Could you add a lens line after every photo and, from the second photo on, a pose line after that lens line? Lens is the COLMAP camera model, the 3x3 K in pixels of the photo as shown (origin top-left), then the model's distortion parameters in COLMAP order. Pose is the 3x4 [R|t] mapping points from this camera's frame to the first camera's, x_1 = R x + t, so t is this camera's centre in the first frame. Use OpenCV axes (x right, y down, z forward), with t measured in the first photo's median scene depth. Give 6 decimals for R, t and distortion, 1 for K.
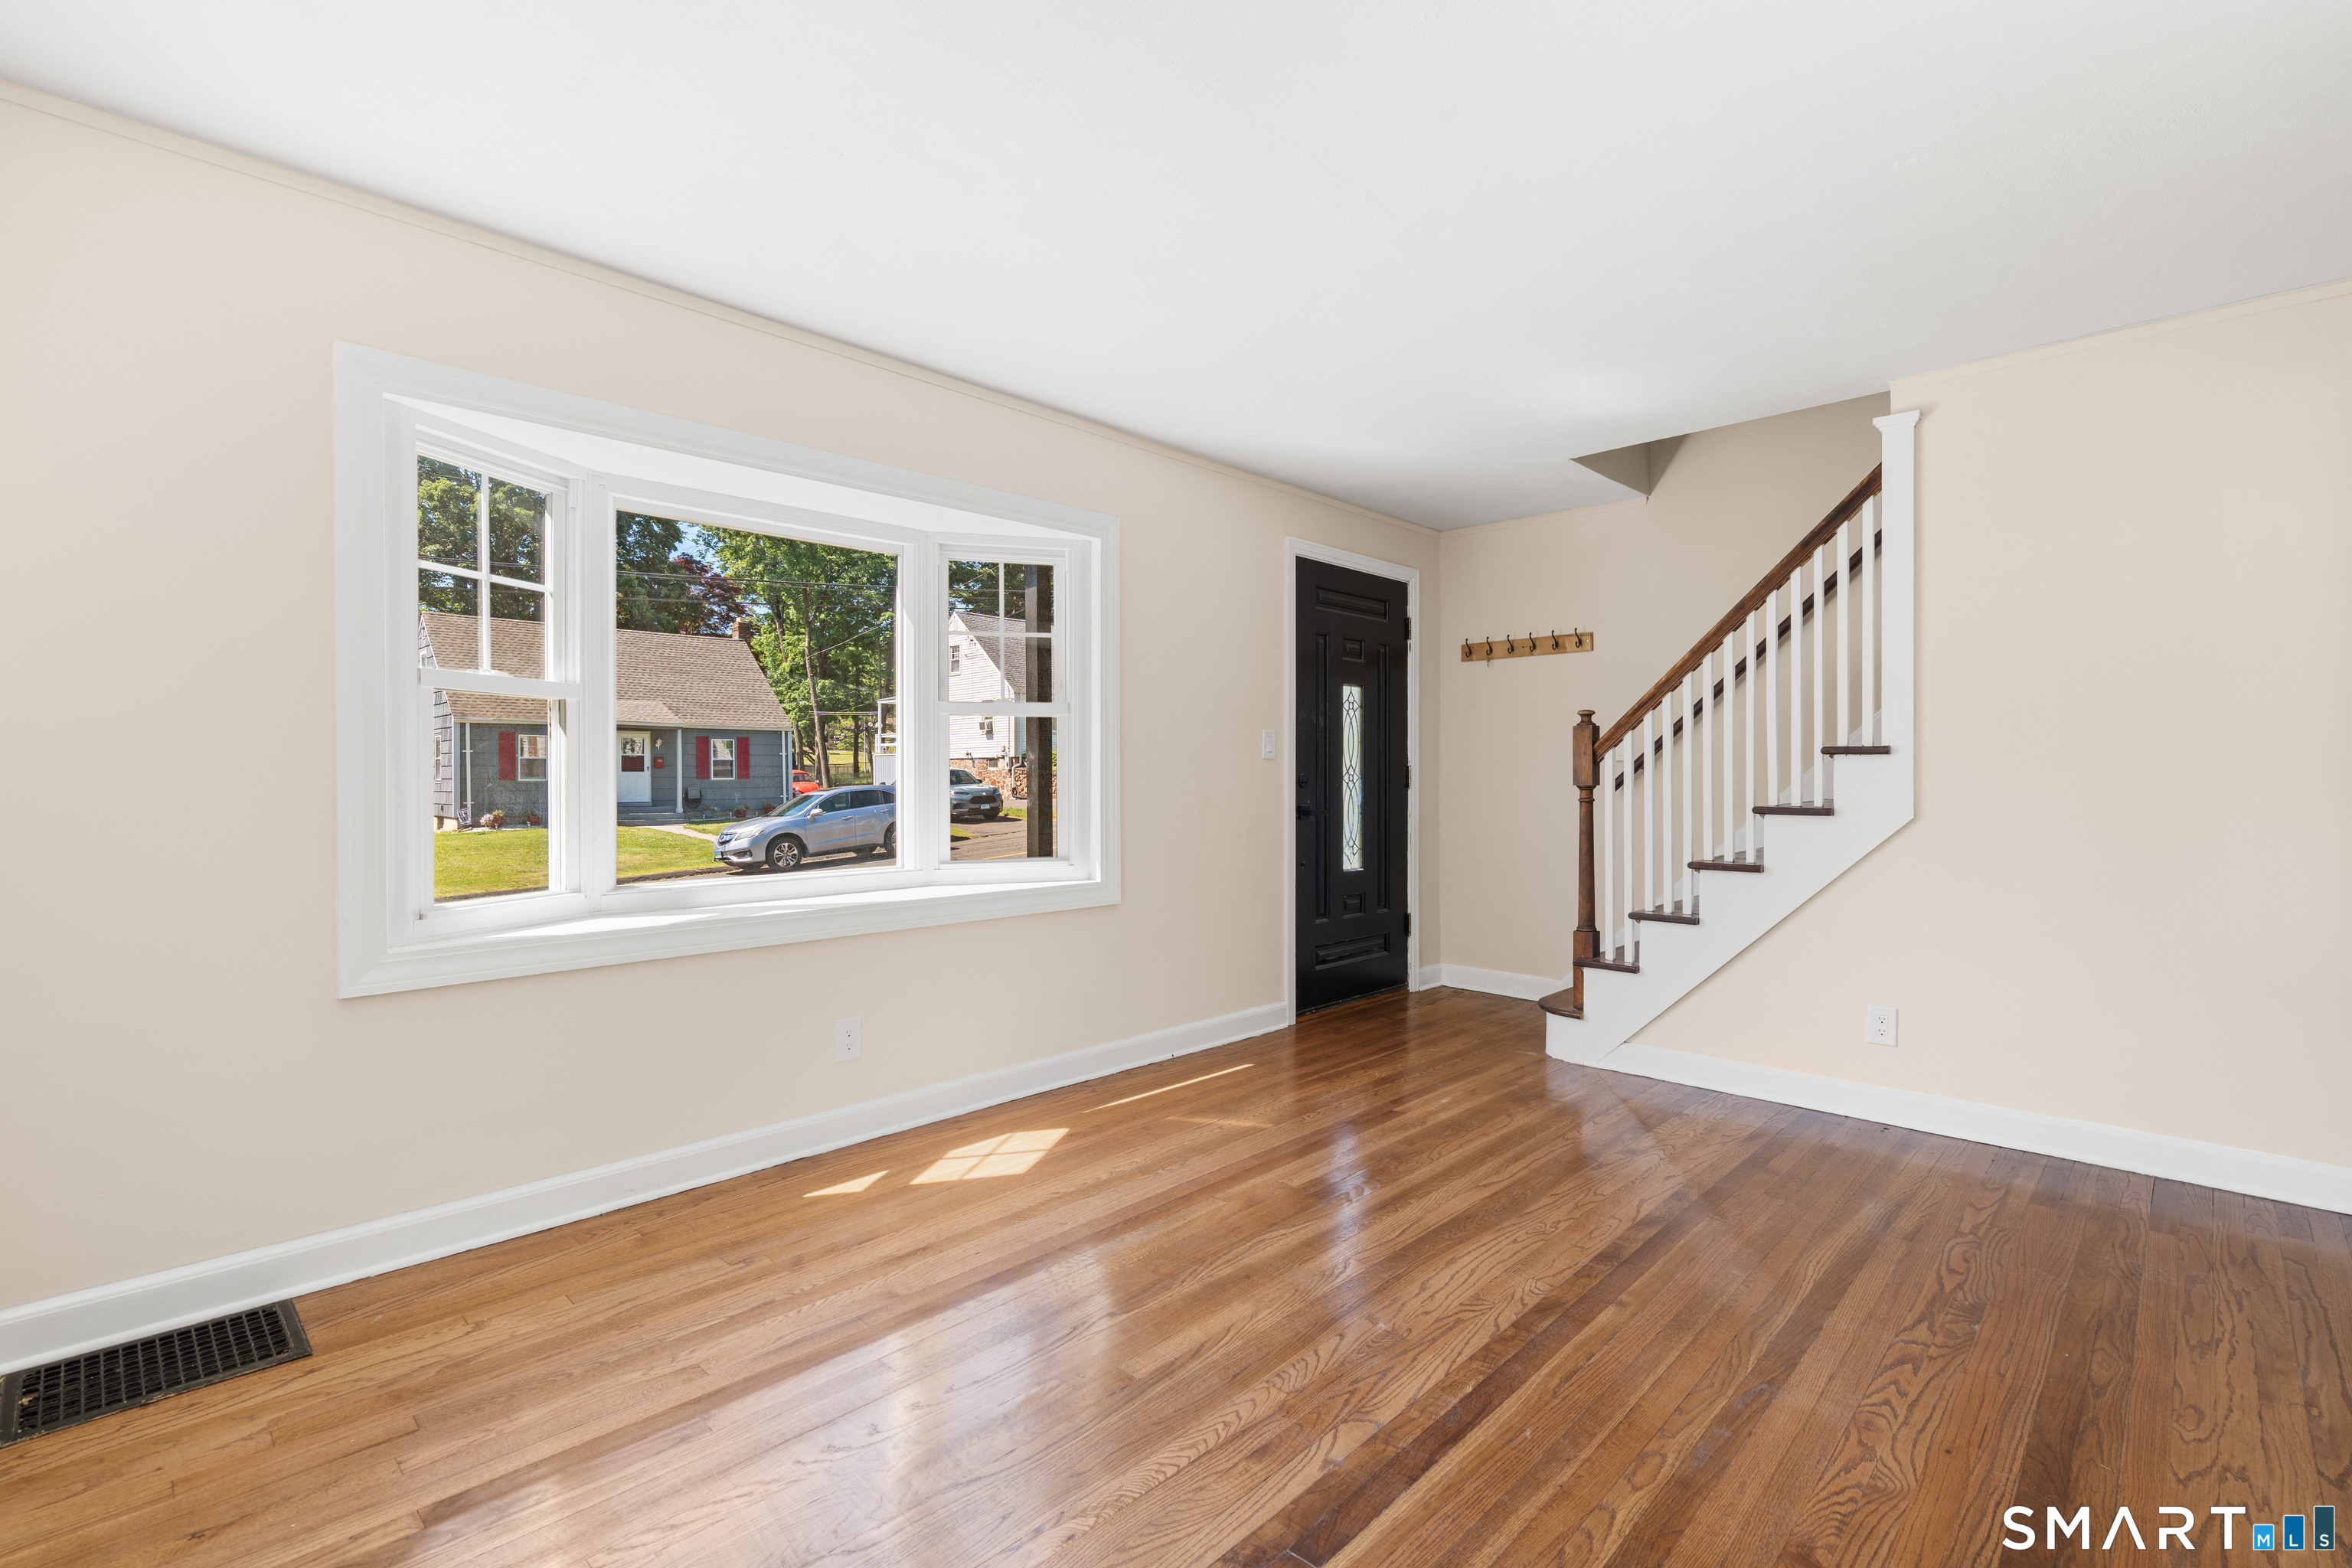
lens RADIAL K [[1074.8, 0, 1195.9], [0, 1074.8, 775.4], [0, 0, 1]] dist [-0.001179, -0.000490]
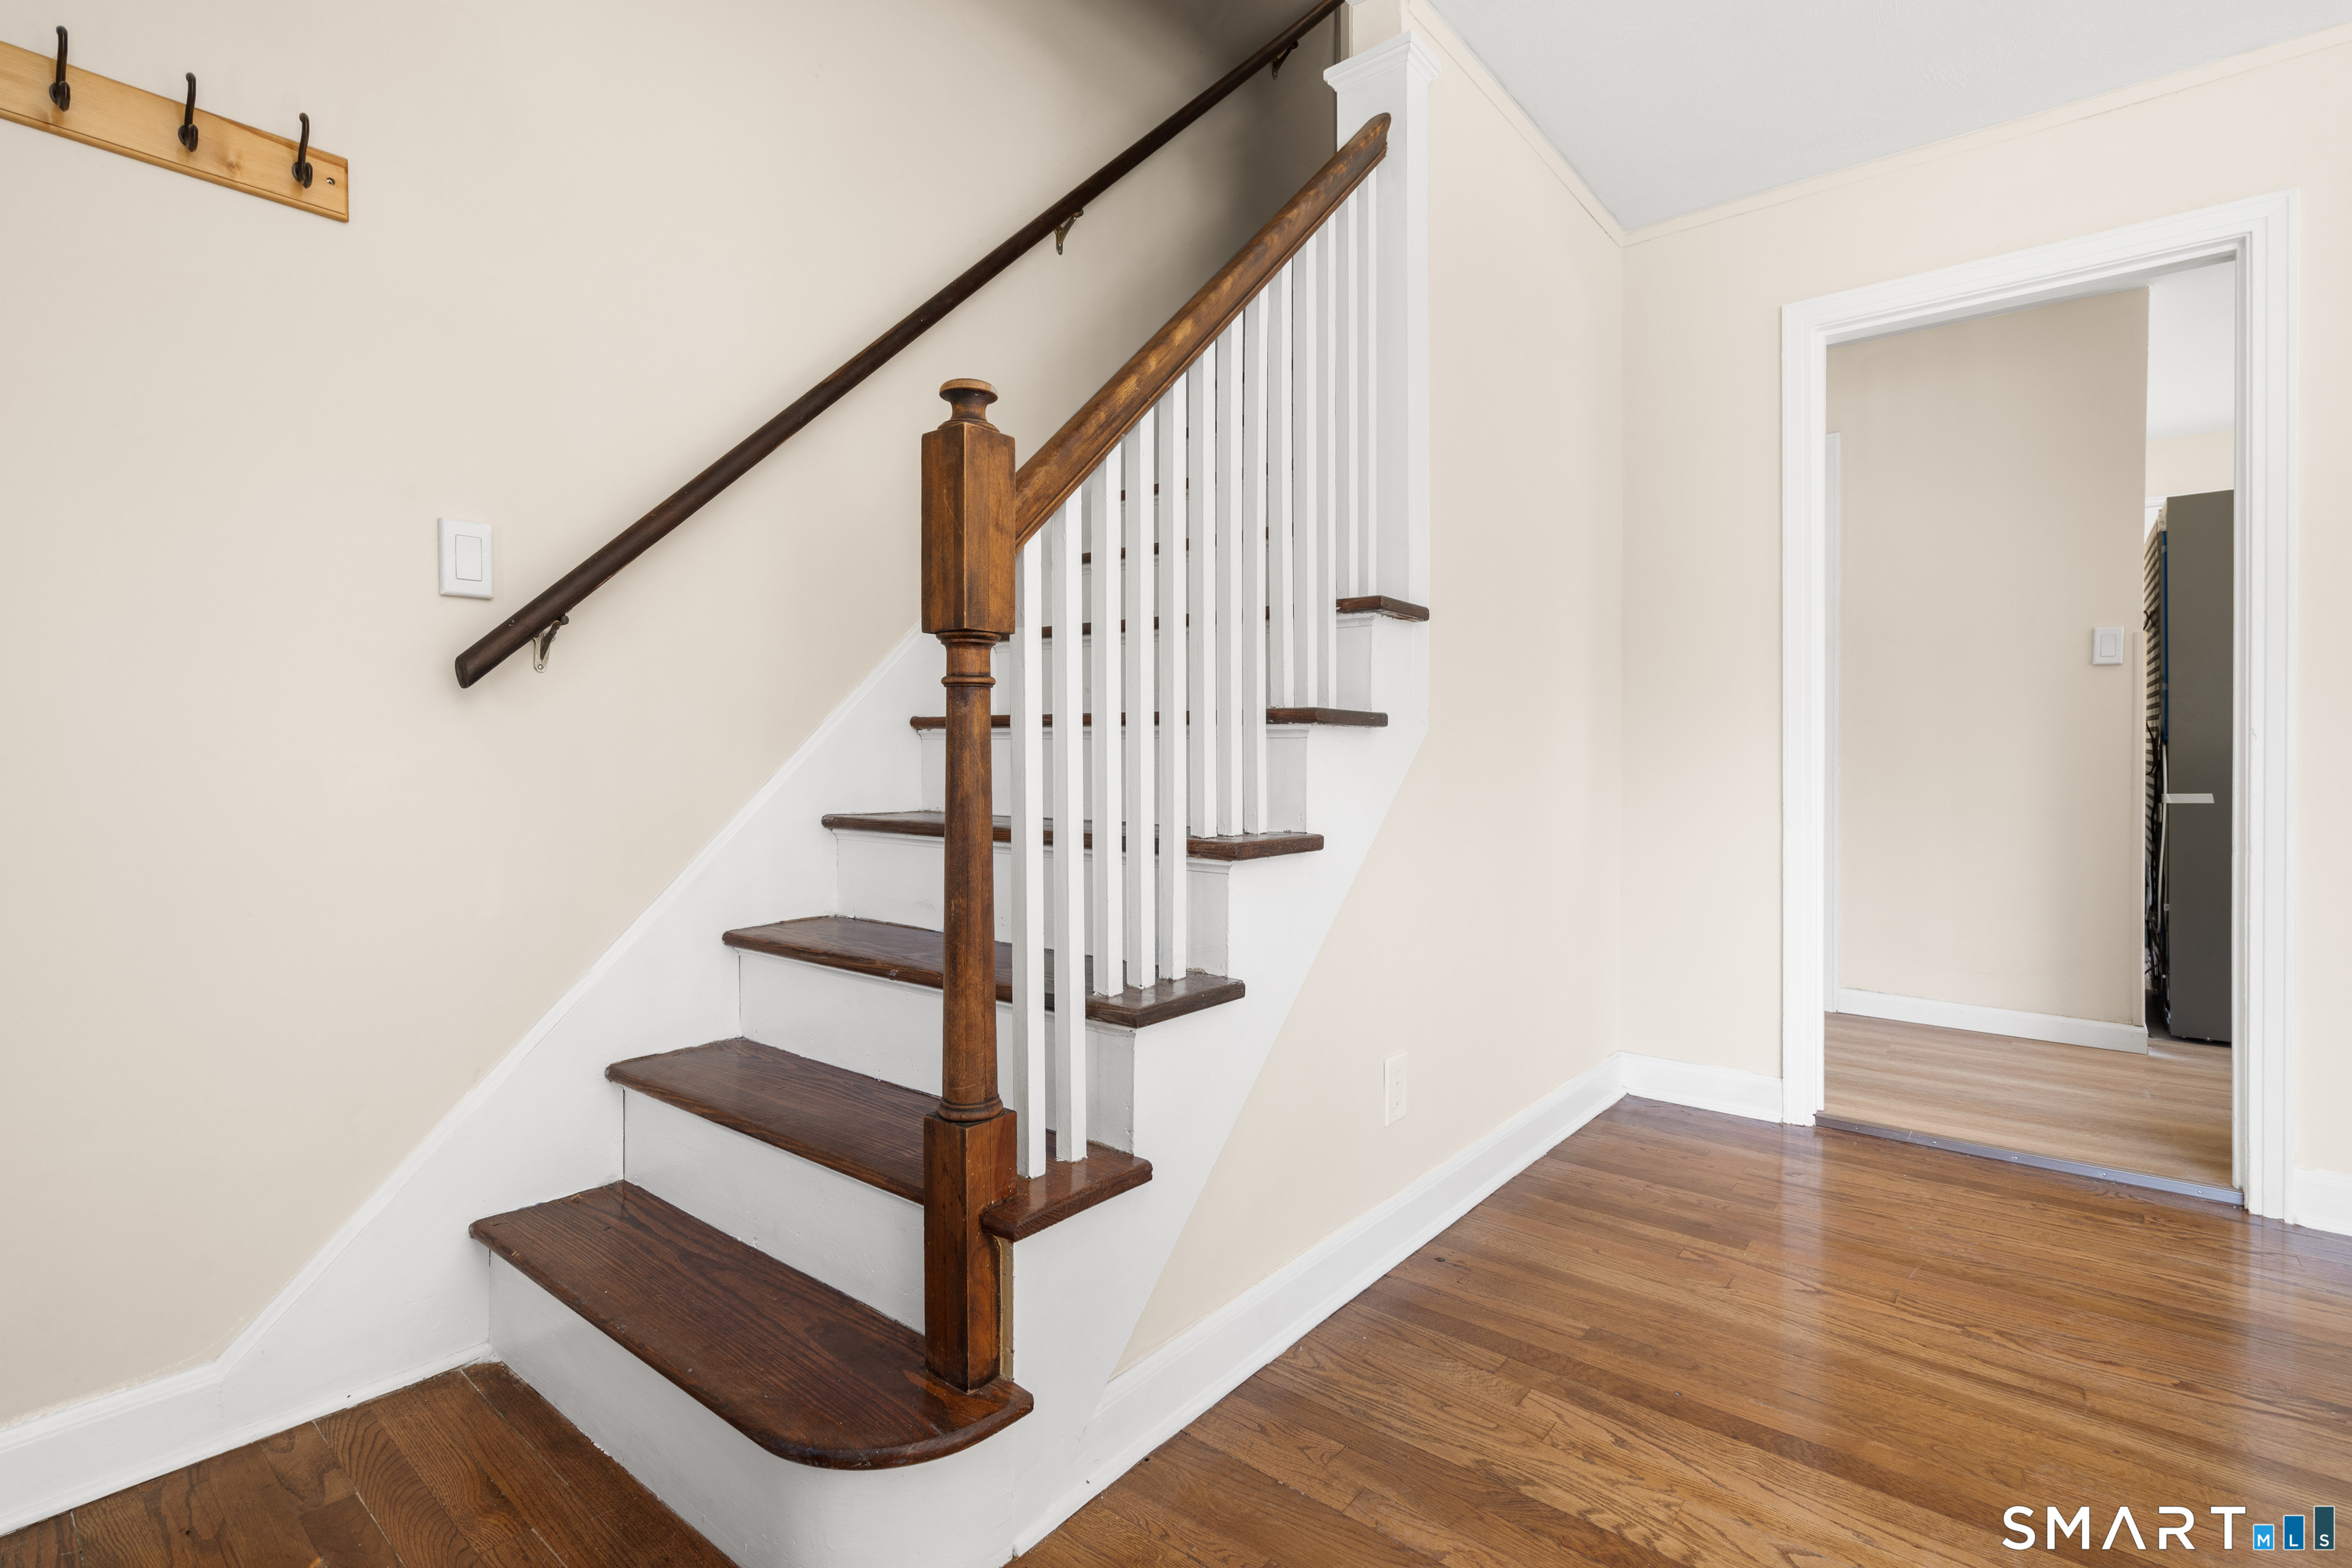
lens RADIAL K [[1074.8, 0, 1177.7], [0, 1074.8, 769.2], [0, 0, 1]] dist [-0.001179, -0.000490]
pose [[-0.072739, -0.007977, 0.997319, 0.103577], [0.009856, 0.999913, 0.008717, 0.076000], [-0.997302, 0.010464, -0.072655, 1.628854]]
